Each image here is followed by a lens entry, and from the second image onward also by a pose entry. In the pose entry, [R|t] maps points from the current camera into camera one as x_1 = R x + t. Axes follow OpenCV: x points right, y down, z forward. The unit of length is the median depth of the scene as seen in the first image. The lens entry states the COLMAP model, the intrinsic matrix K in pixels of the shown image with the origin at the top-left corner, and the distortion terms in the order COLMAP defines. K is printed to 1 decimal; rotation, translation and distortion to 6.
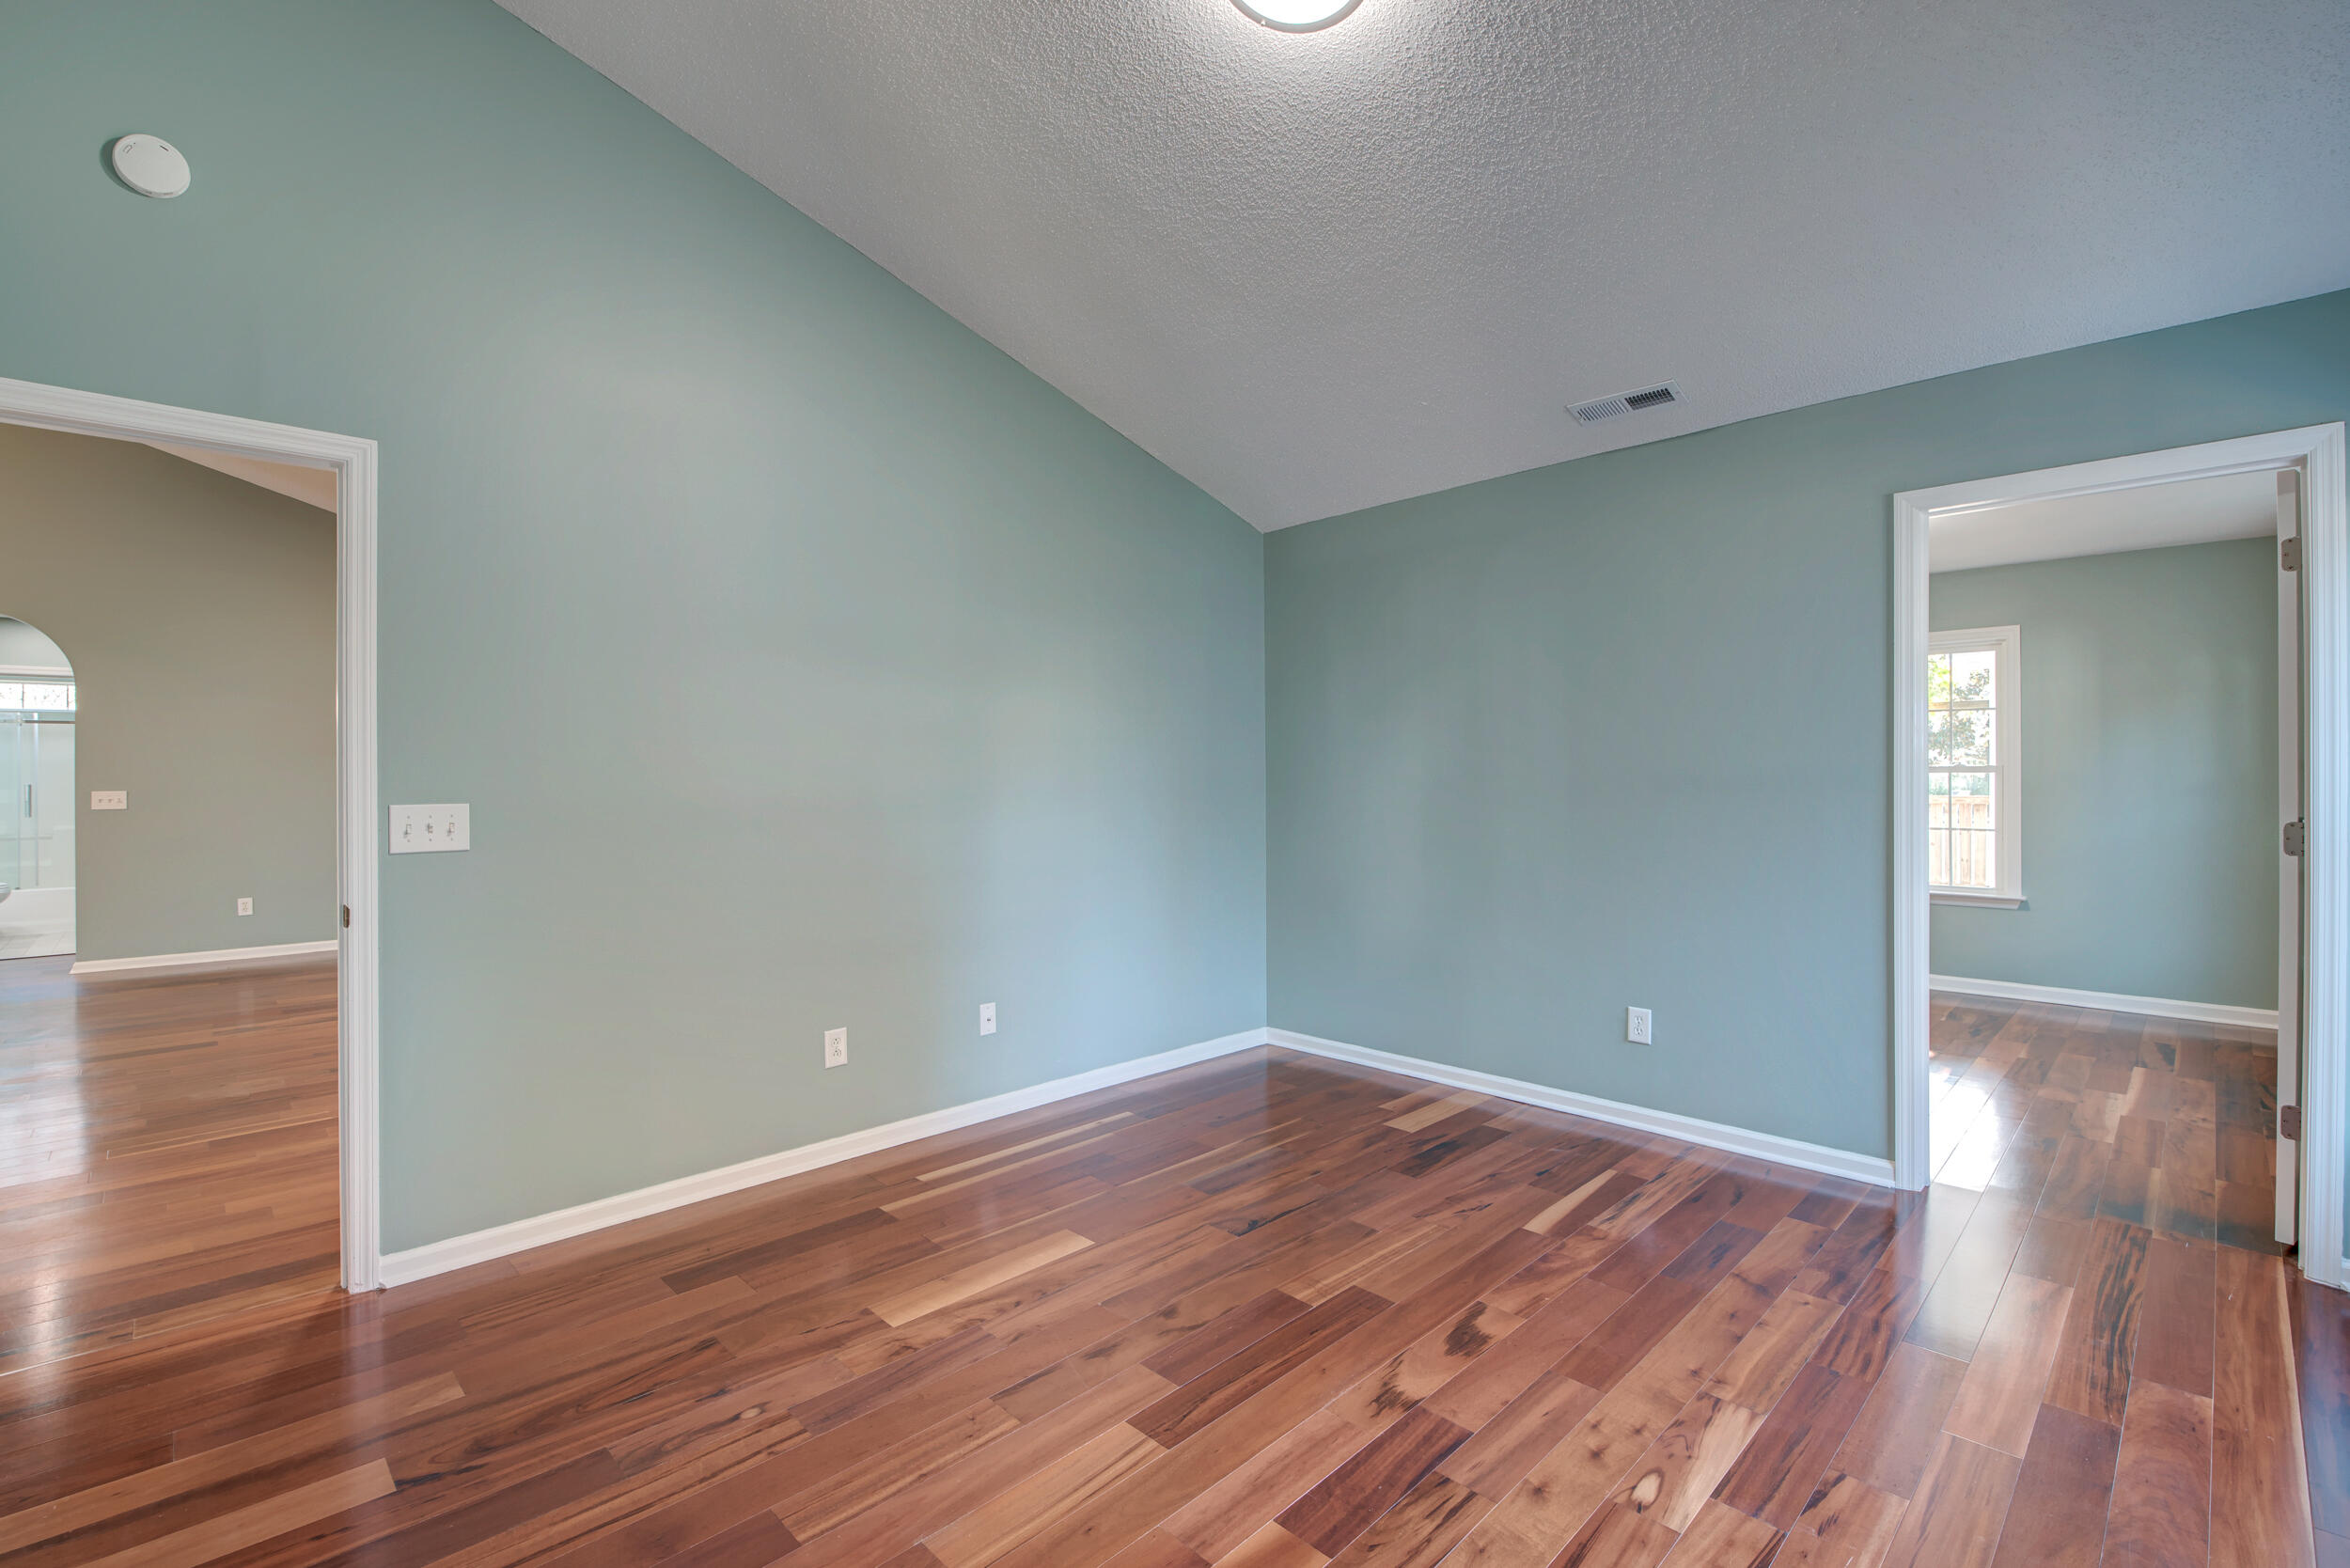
lens RADIAL K [[1034.7, 0, 1175.0], [0, 1034.7, 784.0], [0, 0, 1]] dist [-0.001364, -0.000351]
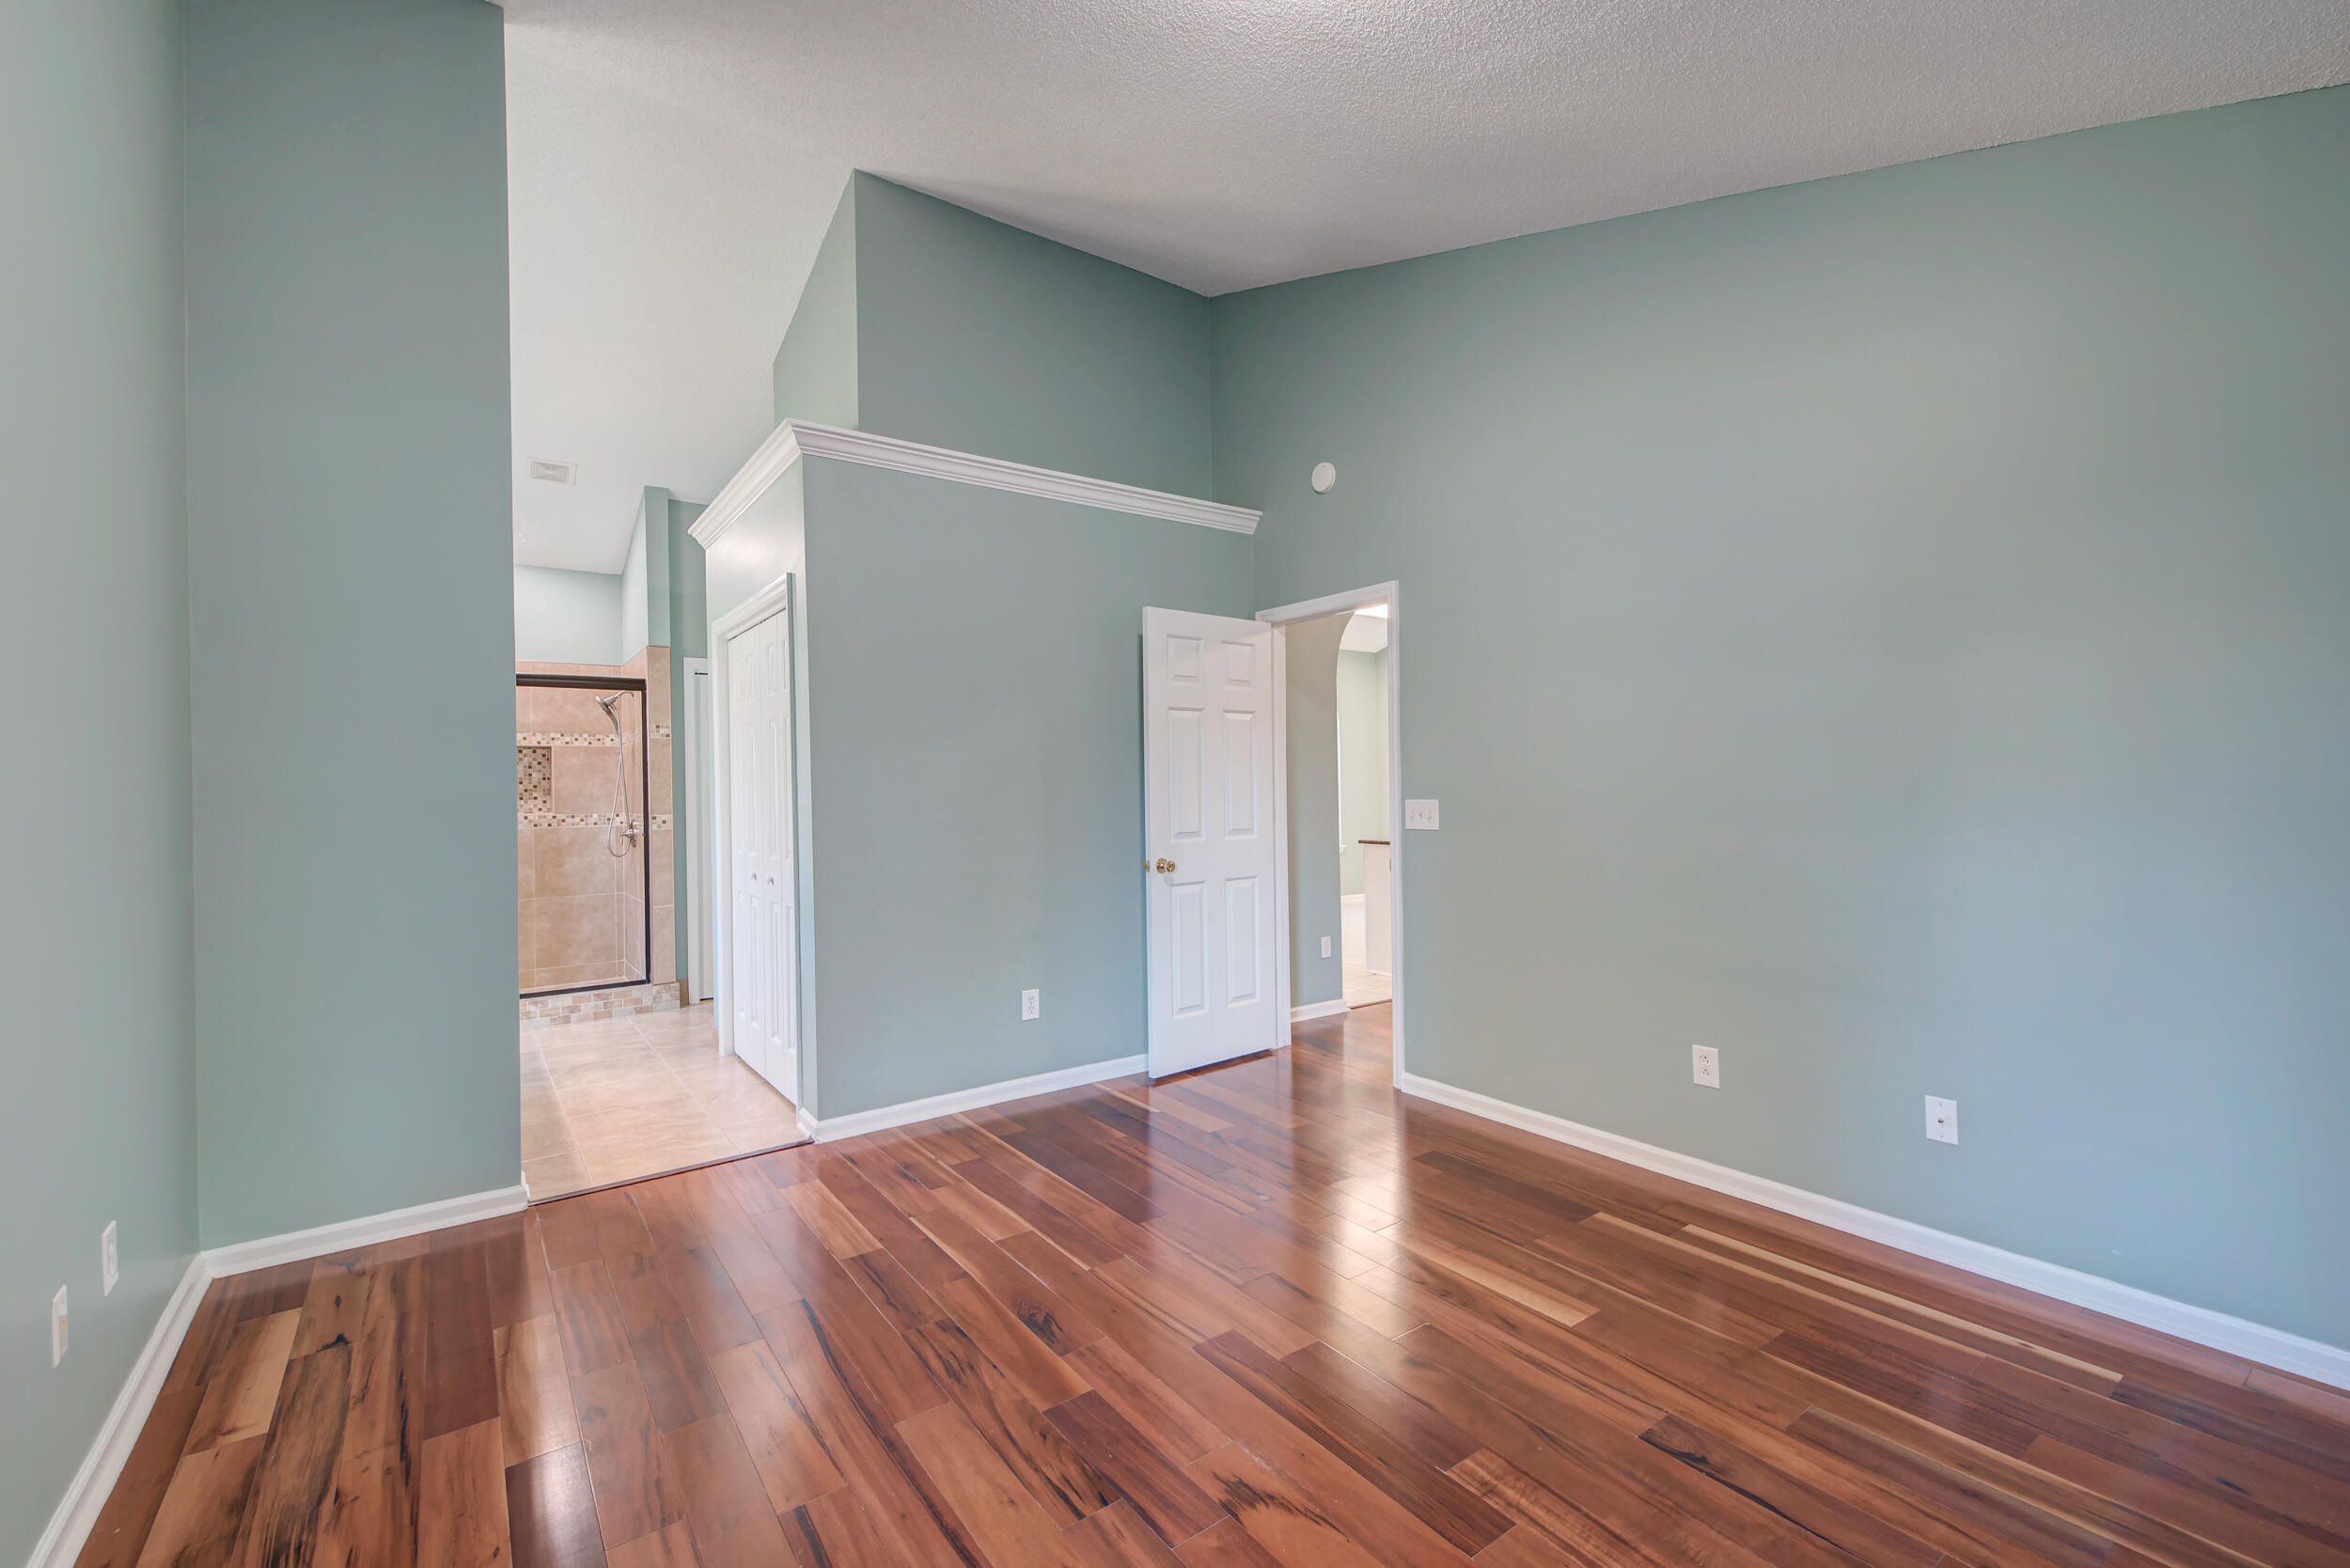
lens RADIAL K [[992.8, 0, 1175.0], [0, 992.8, 784.0], [0, 0, 1]] dist [0.016598, -0.007328]
pose [[-0.146407, 0.006036, -0.989206, 0.795923], [0.004838, 0.999974, 0.005385, -0.013637], [0.989213, -0.003997, -0.146433, 0.804611]]
